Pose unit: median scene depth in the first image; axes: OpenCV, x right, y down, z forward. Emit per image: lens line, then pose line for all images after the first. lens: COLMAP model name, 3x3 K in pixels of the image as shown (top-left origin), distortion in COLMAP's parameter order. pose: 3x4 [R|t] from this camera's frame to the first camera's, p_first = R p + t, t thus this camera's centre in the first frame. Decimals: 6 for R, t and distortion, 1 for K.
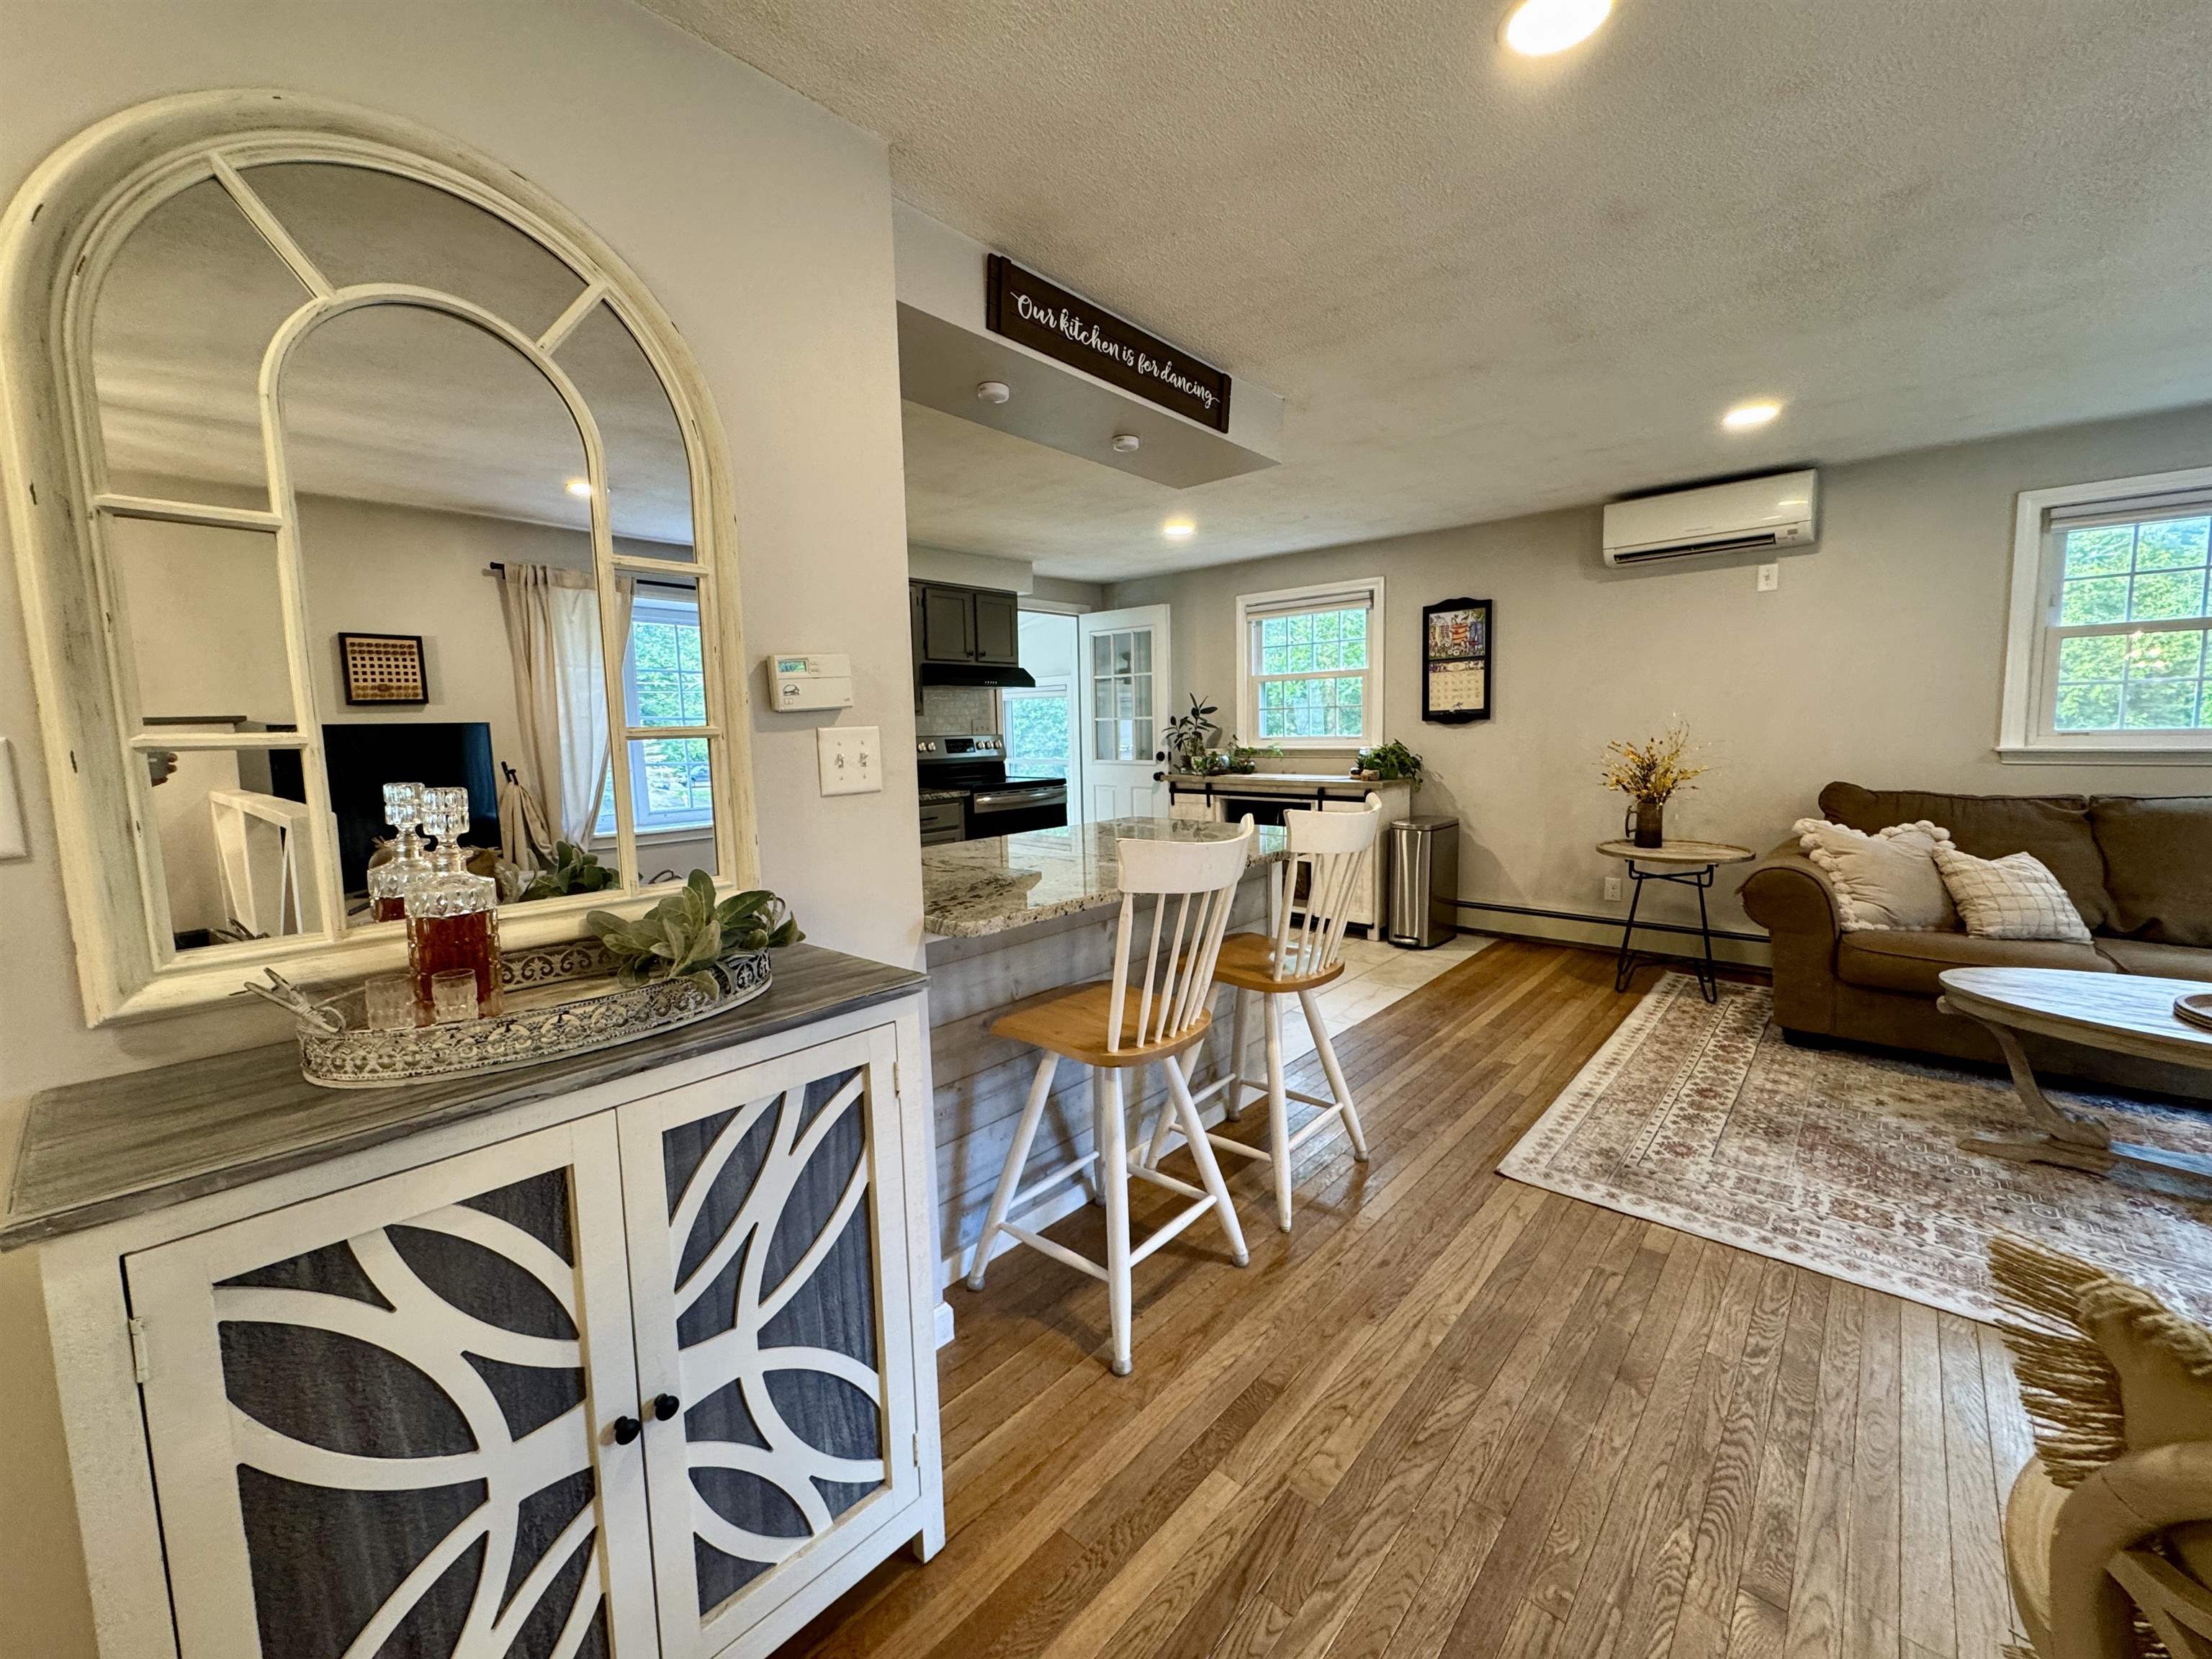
lens RADIAL K [[885.7, 0, 1108.9], [0, 885.7, 824.6], [0, 0, 1]] dist [-0.003709, 0.000489]
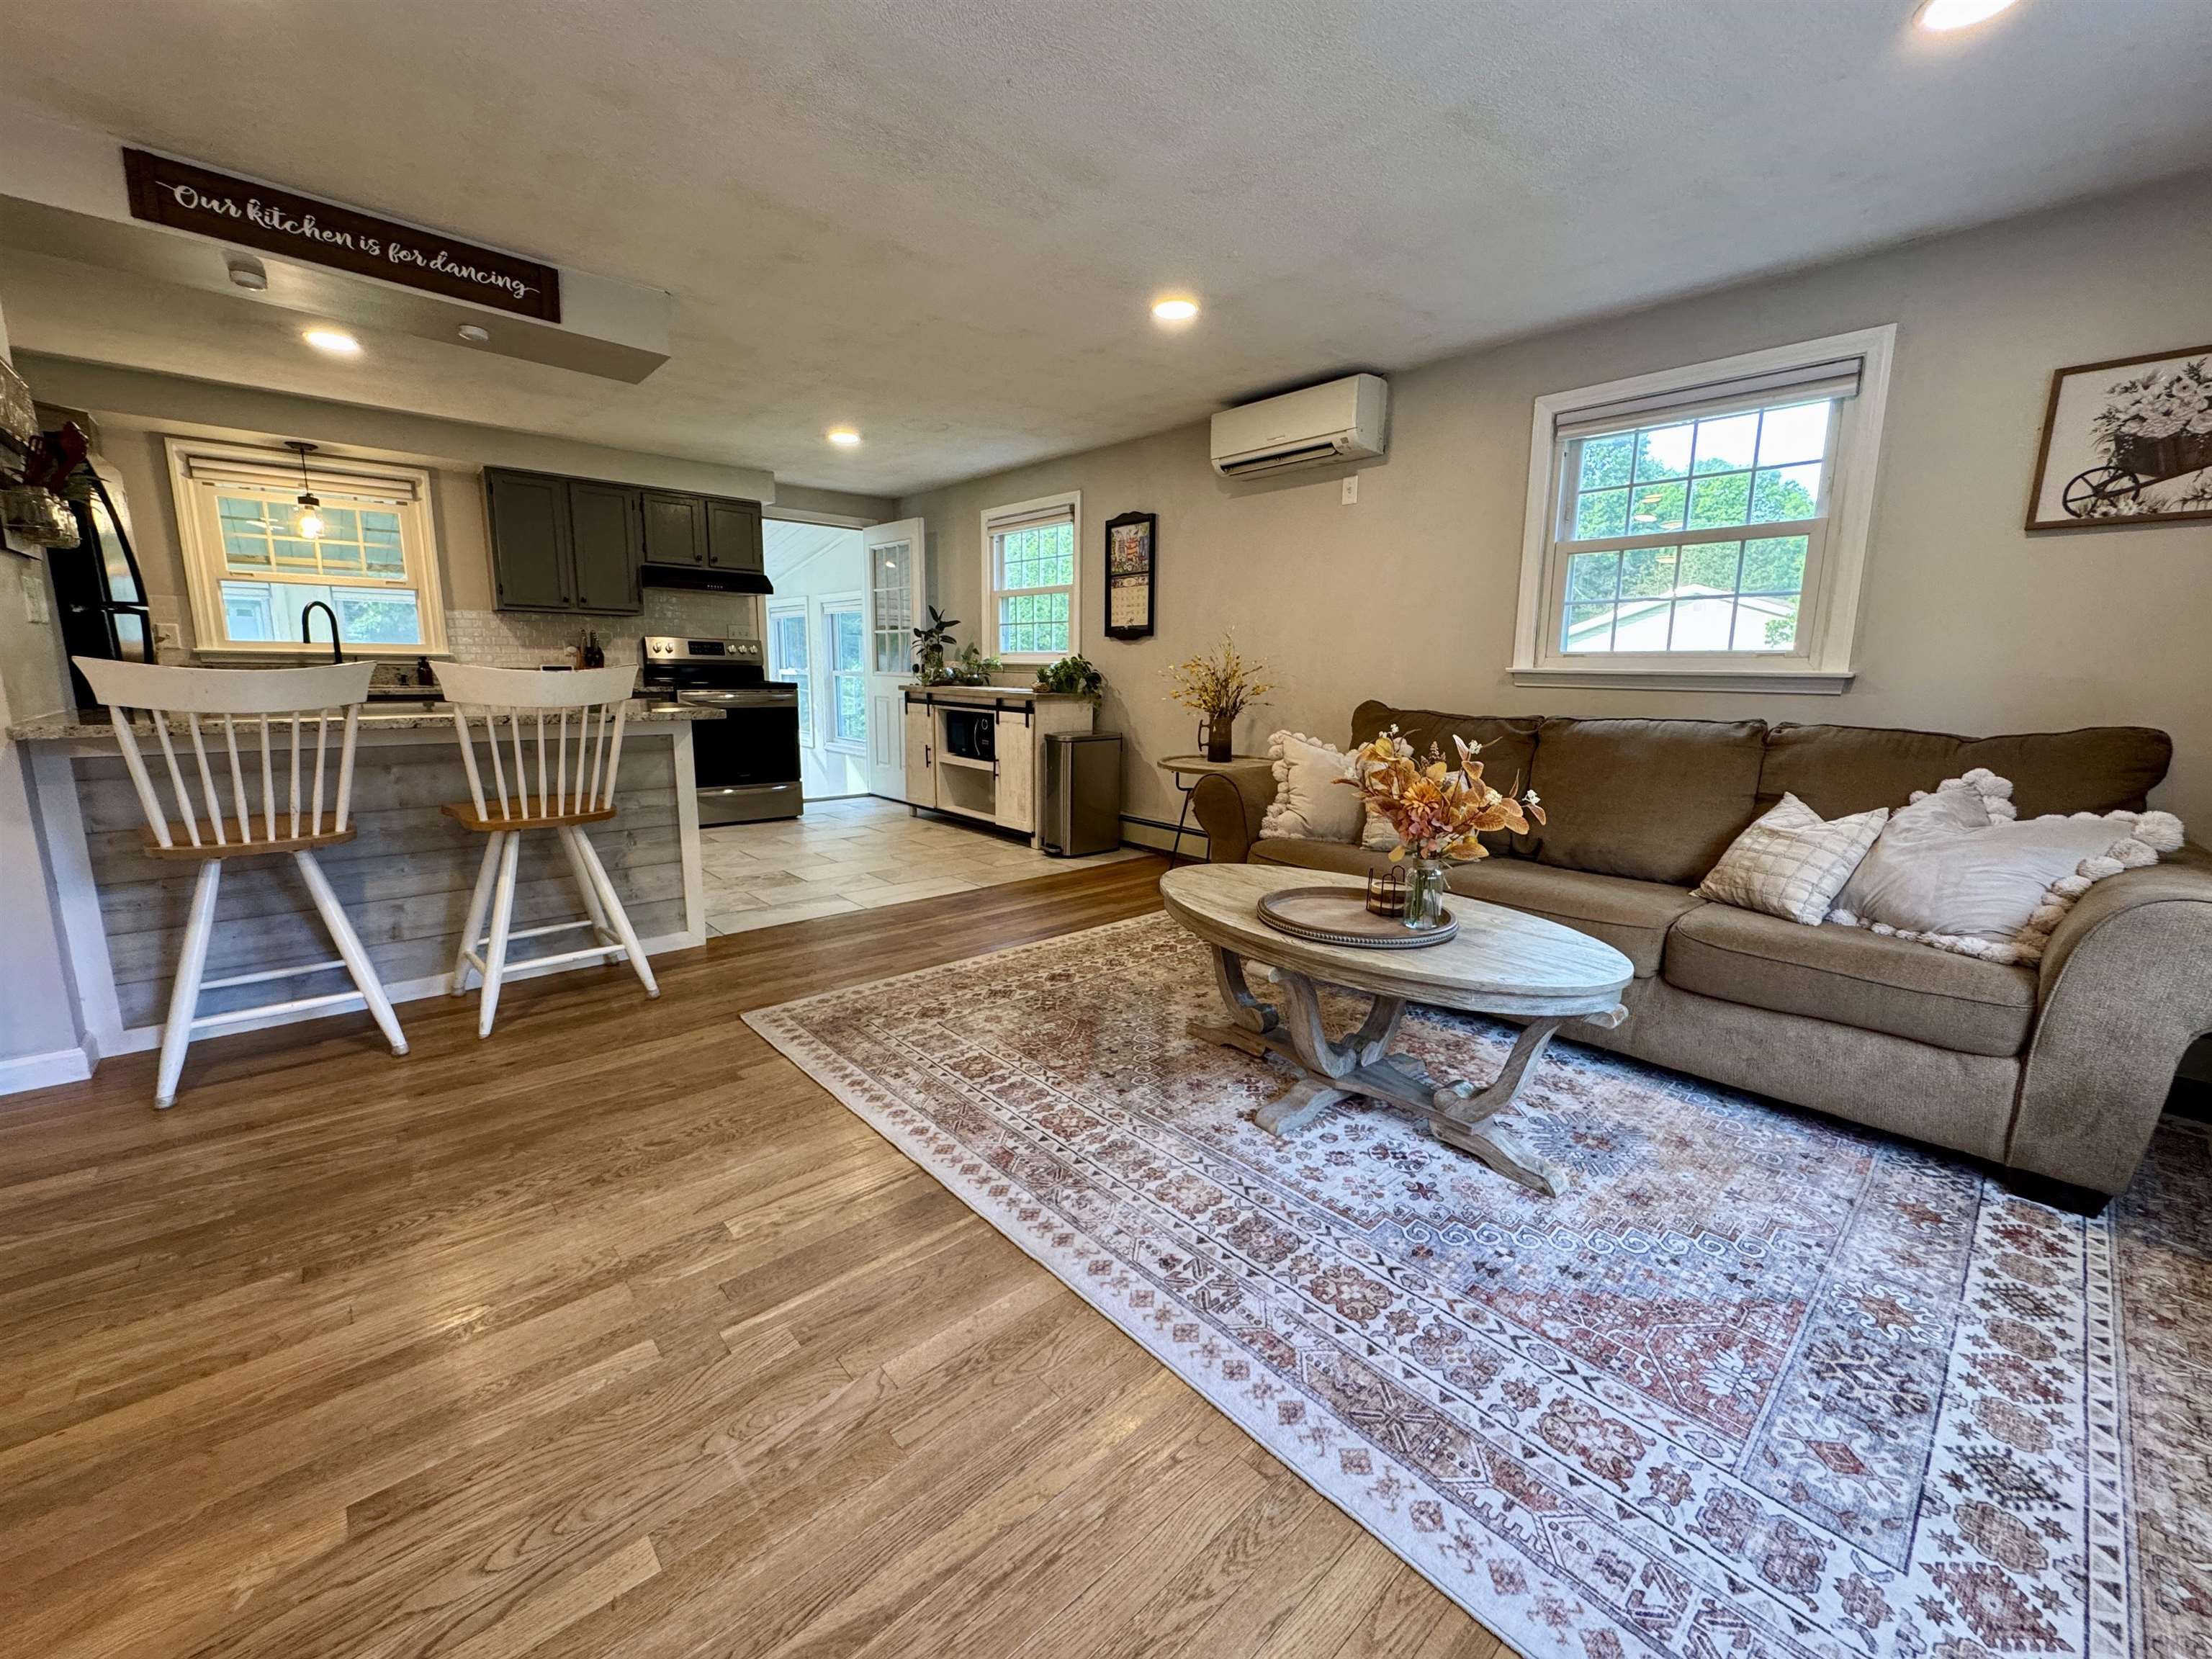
lens RADIAL K [[884.8, 0, 1108.2], [0, 884.8, 824.5], [0, 0, 1]] dist [-0.004469, 0.000856]
pose [[0.993447, 0.056871, -0.099136, 0.892518], [-0.050313, 0.996454, 0.067444, 0.053440], [0.102620, -0.062014, 0.992786, -0.026980]]
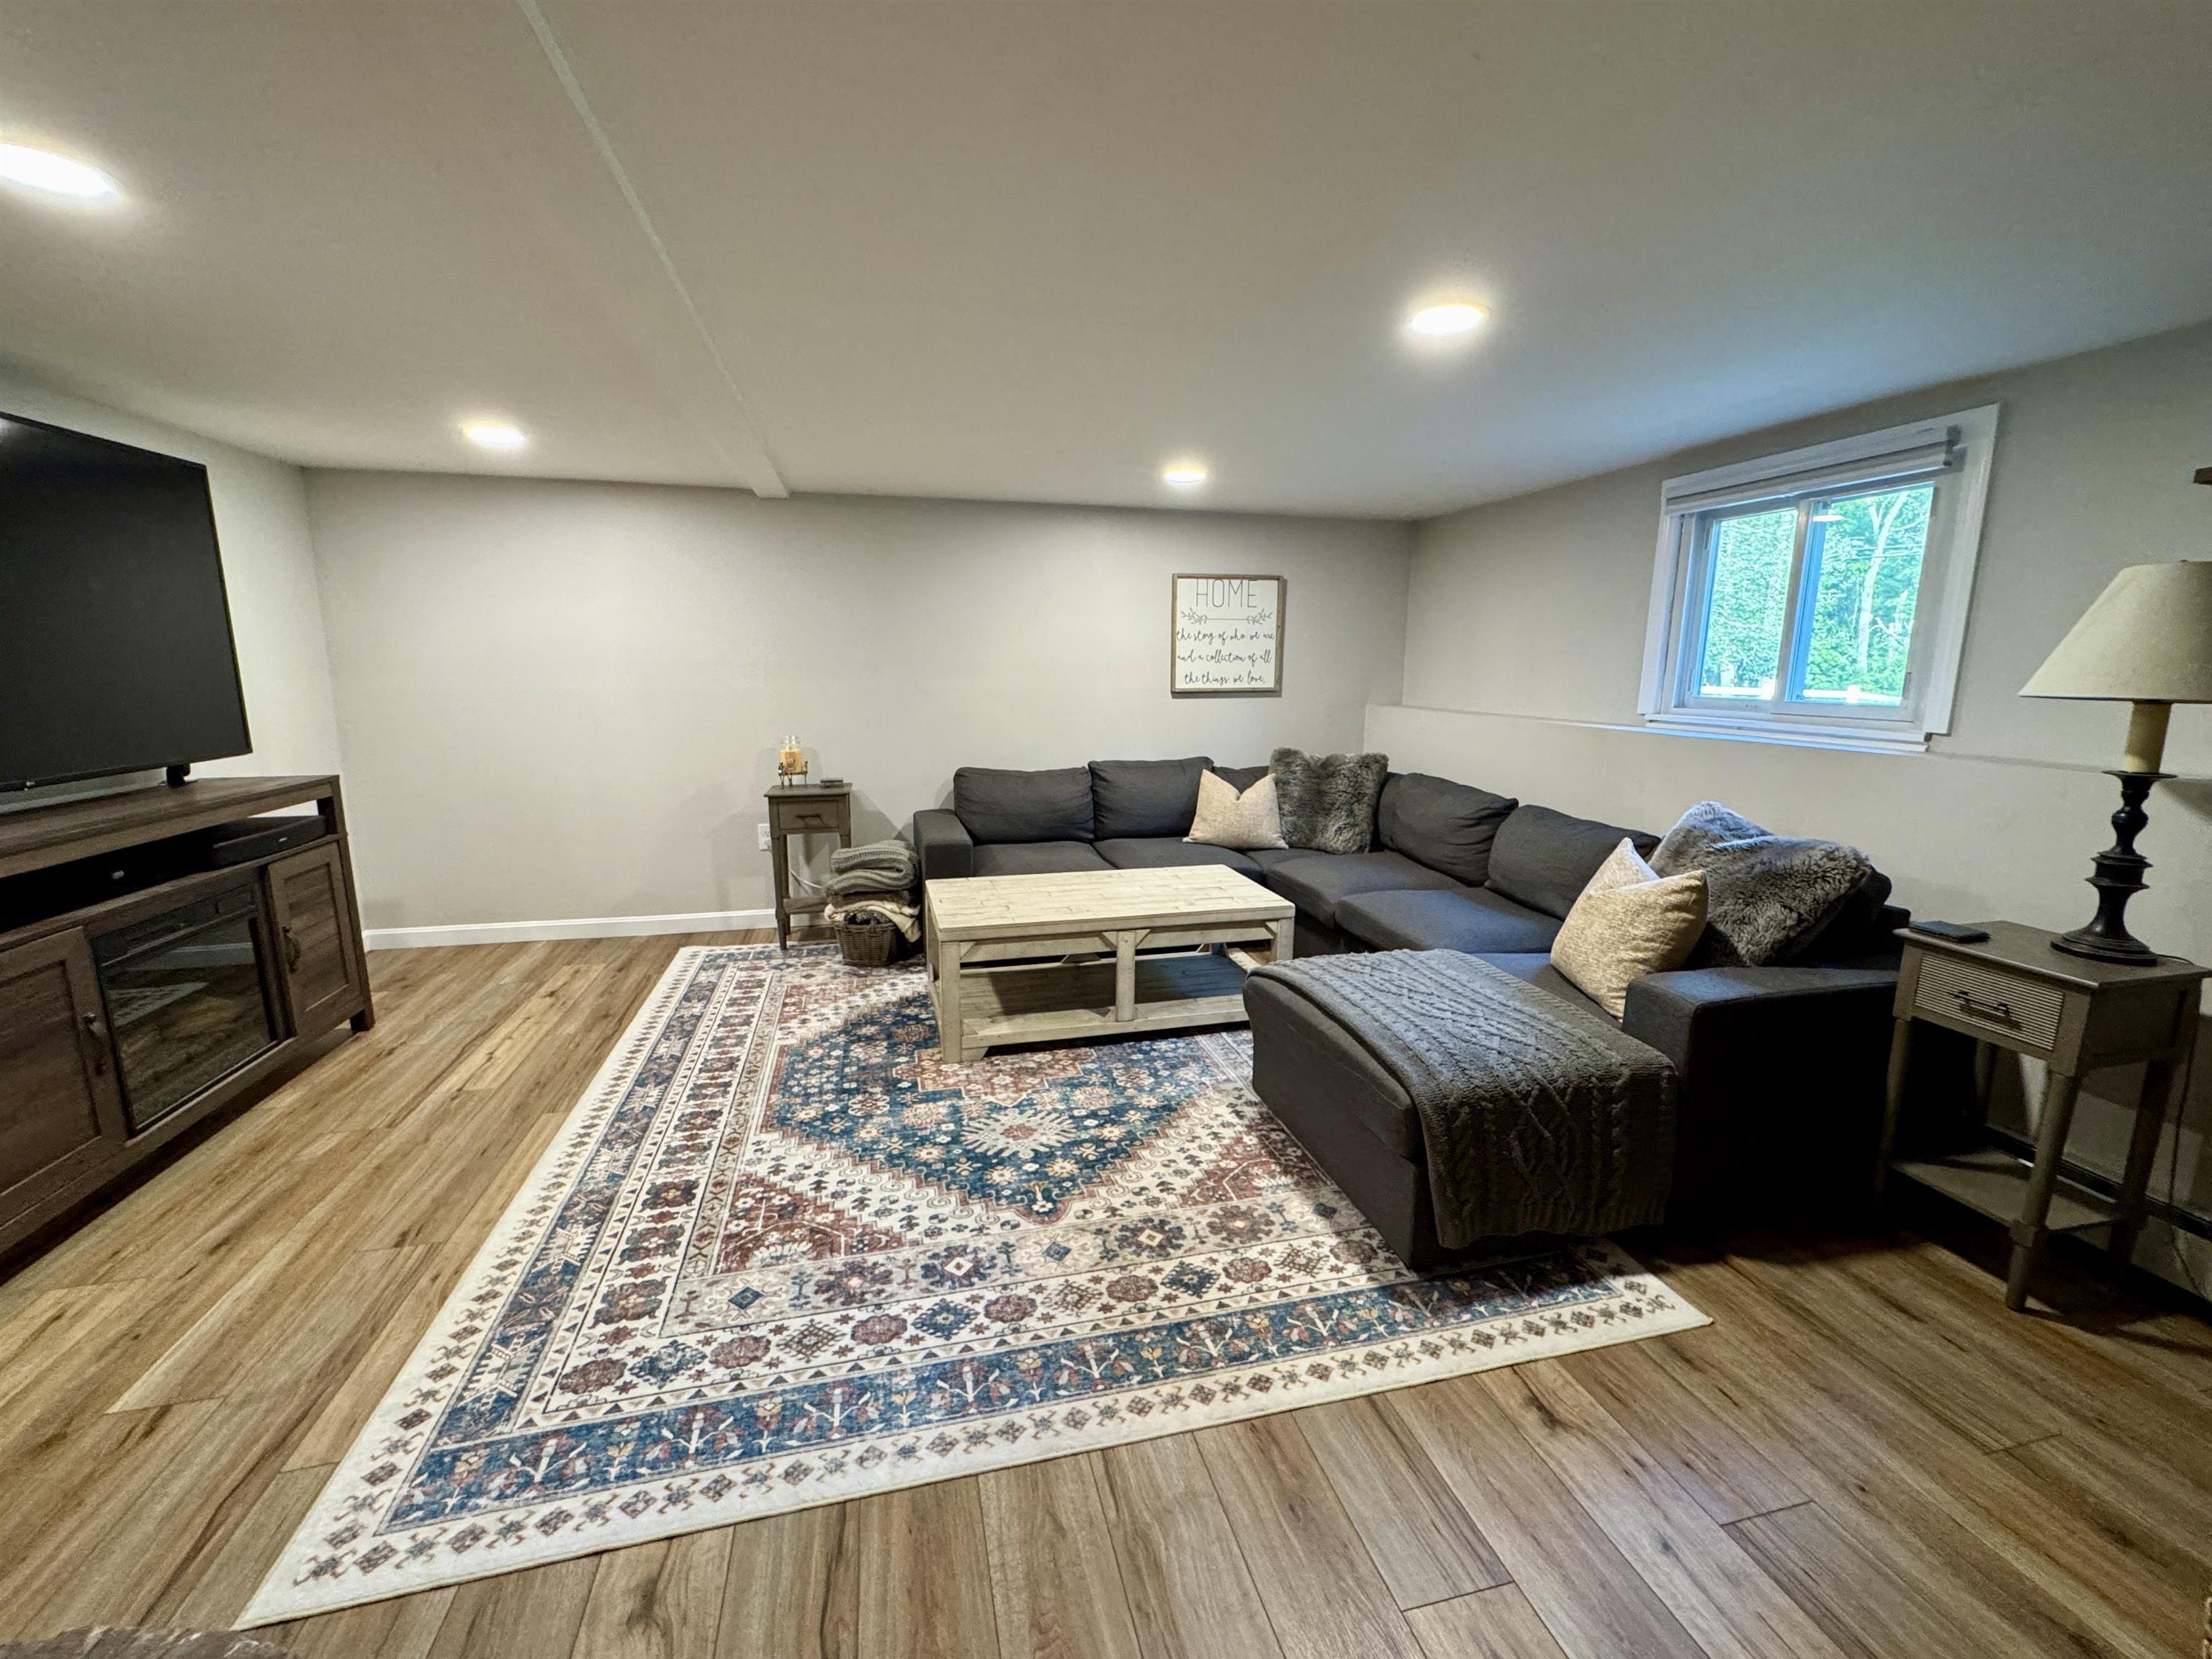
lens RADIAL K [[893.4, 0, 1105.3], [0, 893.4, 823.4], [0, 0, 1]] dist [-0.005861, 0.000897]
pose [[-0.826472, -0.083745, 0.556714, 0.421984], [0.071998, 0.965032, 0.252052, -0.204486], [-0.558354, 0.248396, -0.791543, 1.585088]]
